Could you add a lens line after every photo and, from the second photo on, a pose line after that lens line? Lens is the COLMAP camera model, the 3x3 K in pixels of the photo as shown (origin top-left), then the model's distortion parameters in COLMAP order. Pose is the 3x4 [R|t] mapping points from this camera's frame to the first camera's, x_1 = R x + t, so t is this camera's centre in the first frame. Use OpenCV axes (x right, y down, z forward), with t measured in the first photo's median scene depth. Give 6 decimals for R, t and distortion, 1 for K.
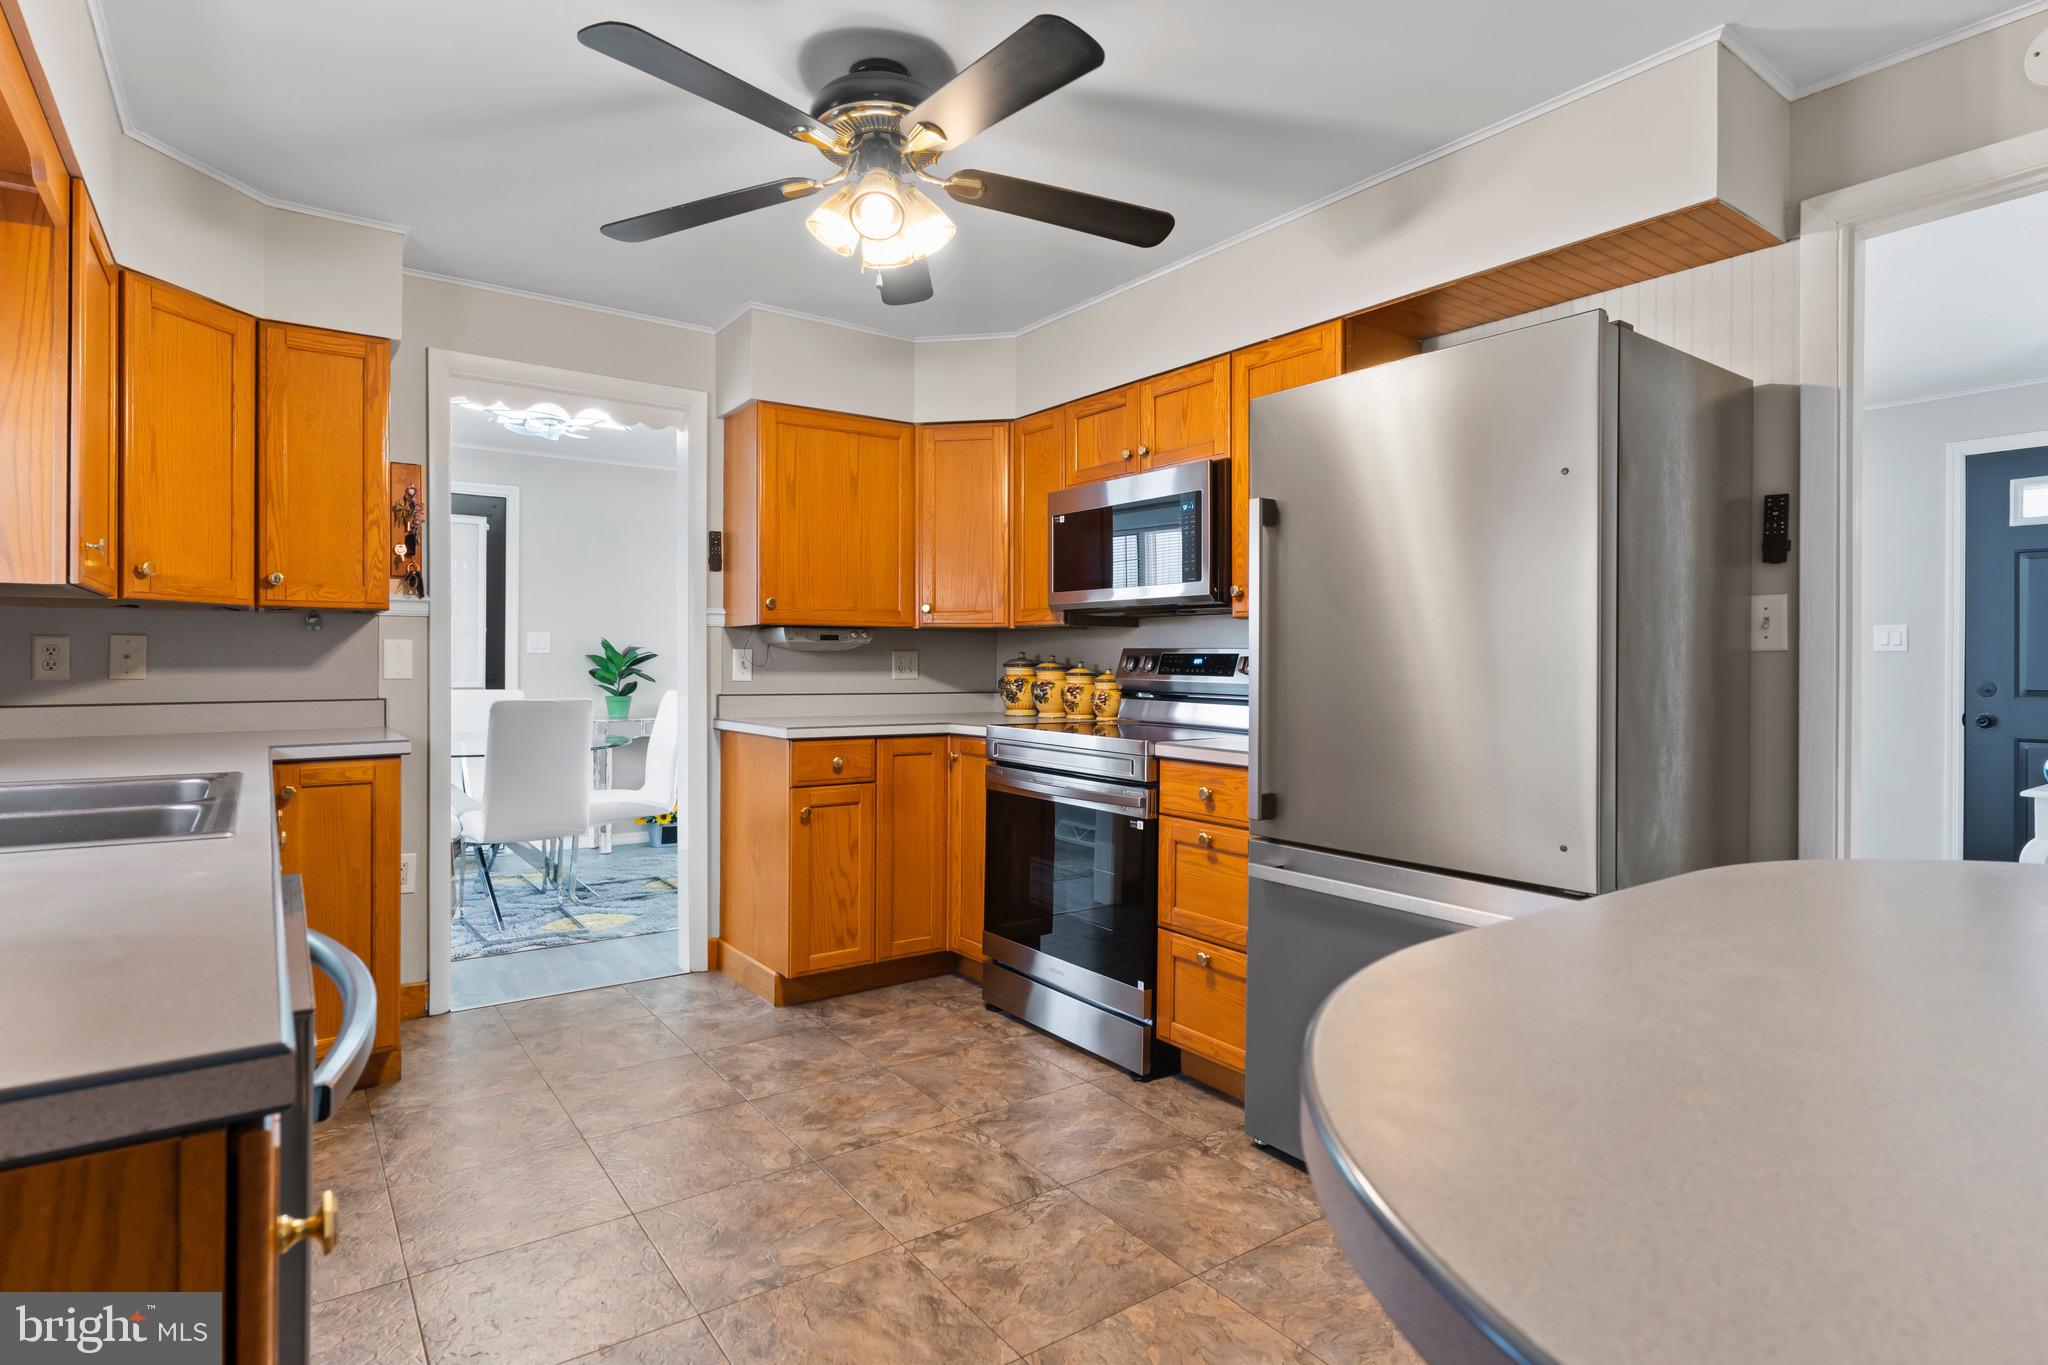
lens RADIAL K [[1048.2, 0, 1012.3], [0, 1048.2, 655.1], [0, 0, 1]] dist [-0.013627, 0.004885]
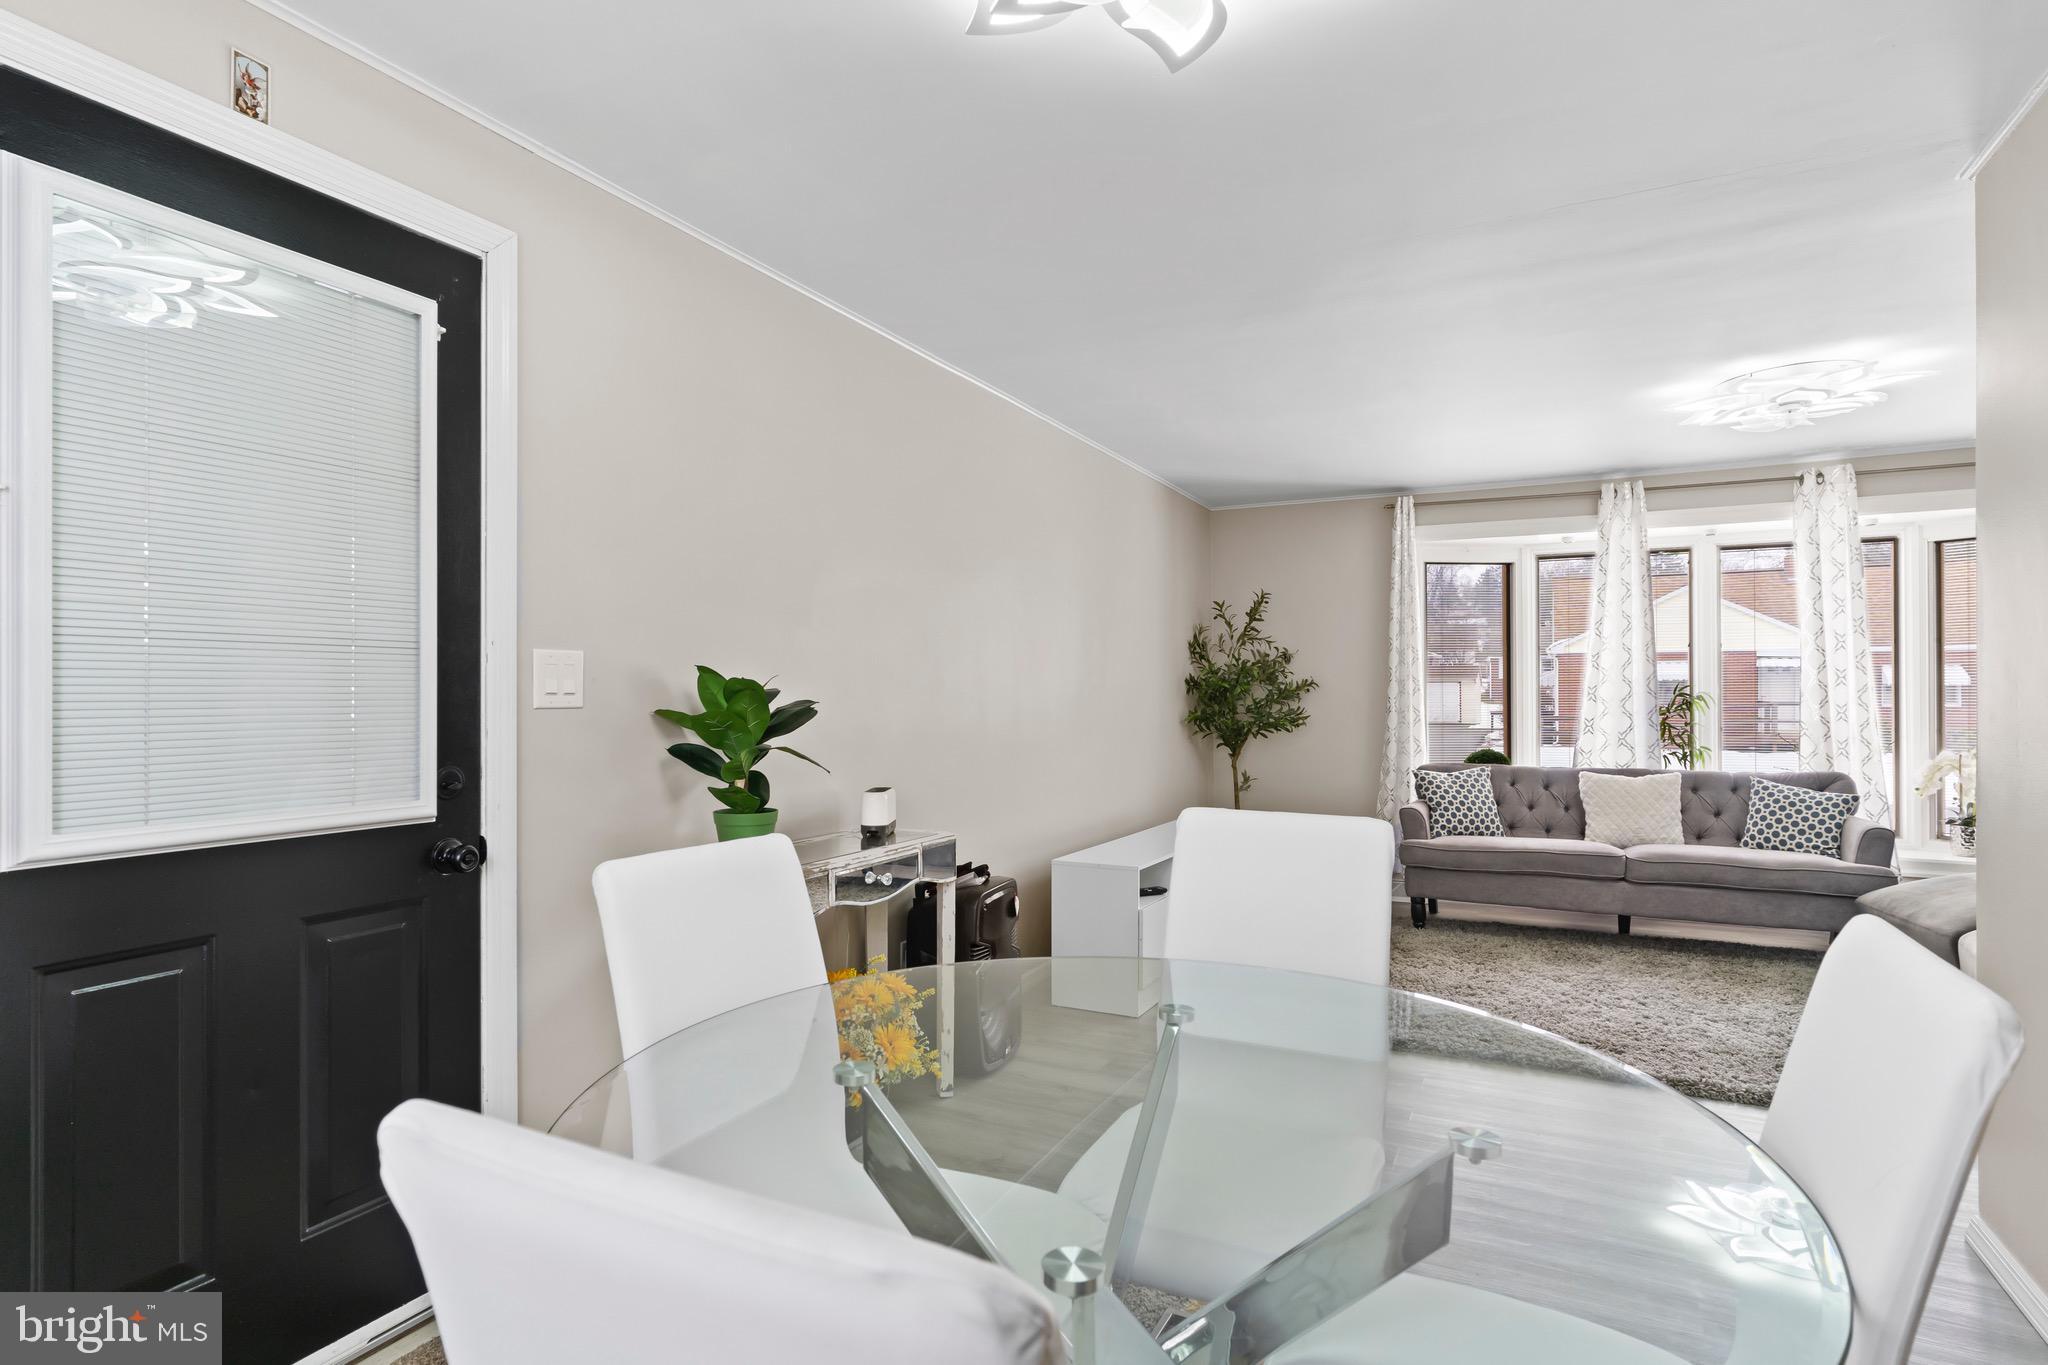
lens RADIAL K [[1048.2, 0, 1005.4], [0, 1048.2, 686.2], [0, 0, 1]] dist [-0.013627, 0.004885]
pose [[0.891249, -0.003449, 0.453501, -0.941279], [0.001735, 0.999990, 0.004194, -0.019045], [-0.453511, -0.002951, 0.891246, 1.185906]]
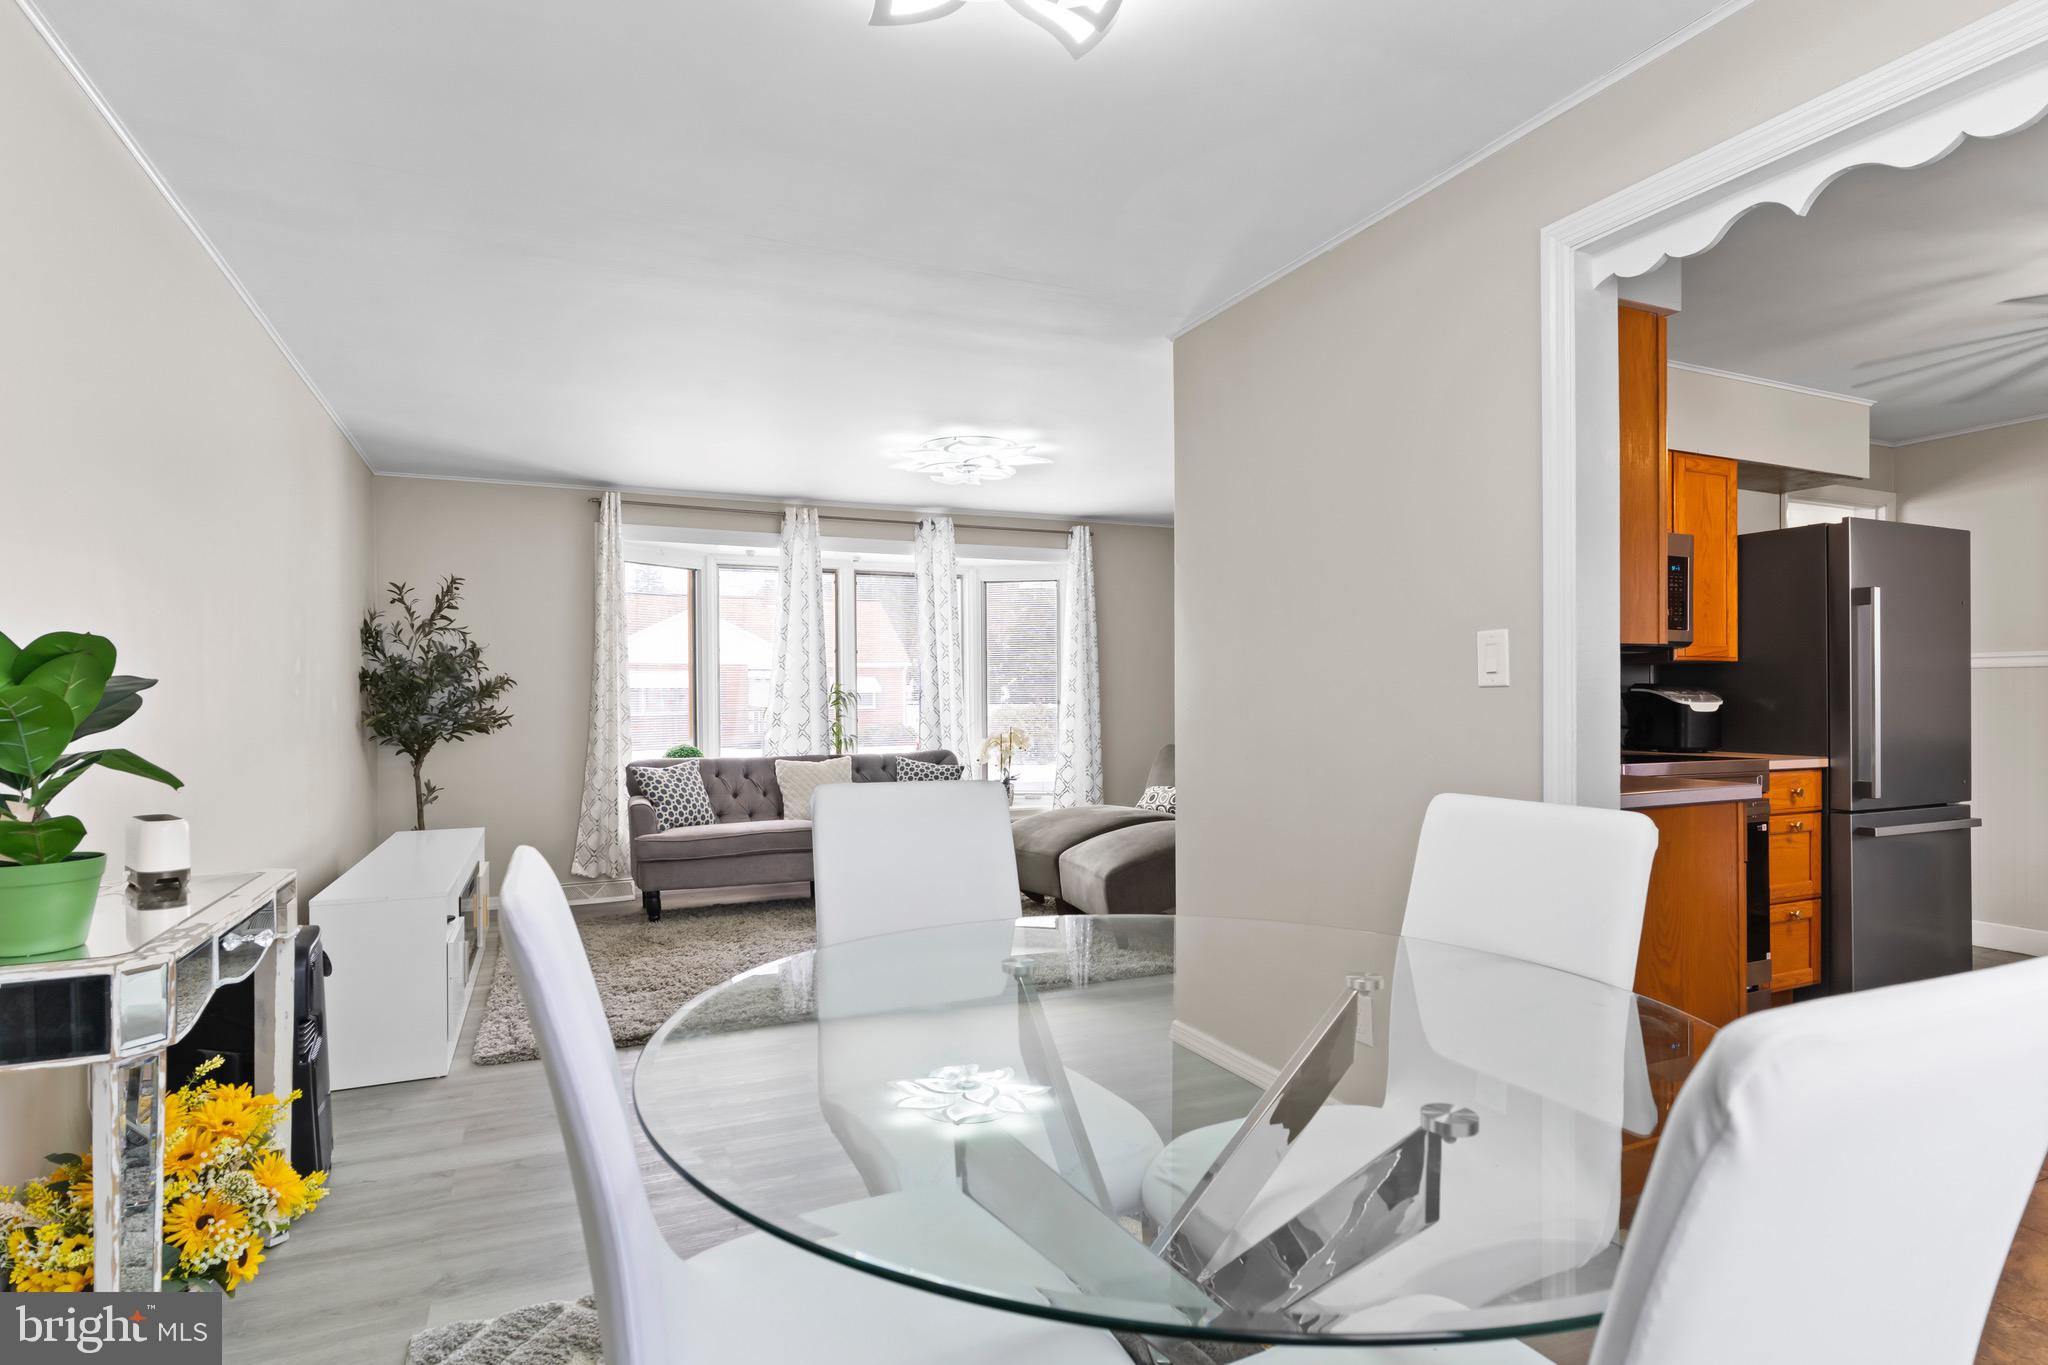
lens RADIAL K [[1048.2, 0, 1016.5], [0, 1048.2, 689.8], [0, 0, 1]] dist [-0.013627, 0.004885]
pose [[0.193288, 0.001284, 0.981141, -1.134028], [-0.001202, 0.999999, -0.001072, 0.002162], [-0.981141, -0.000972, 0.193289, 1.473220]]
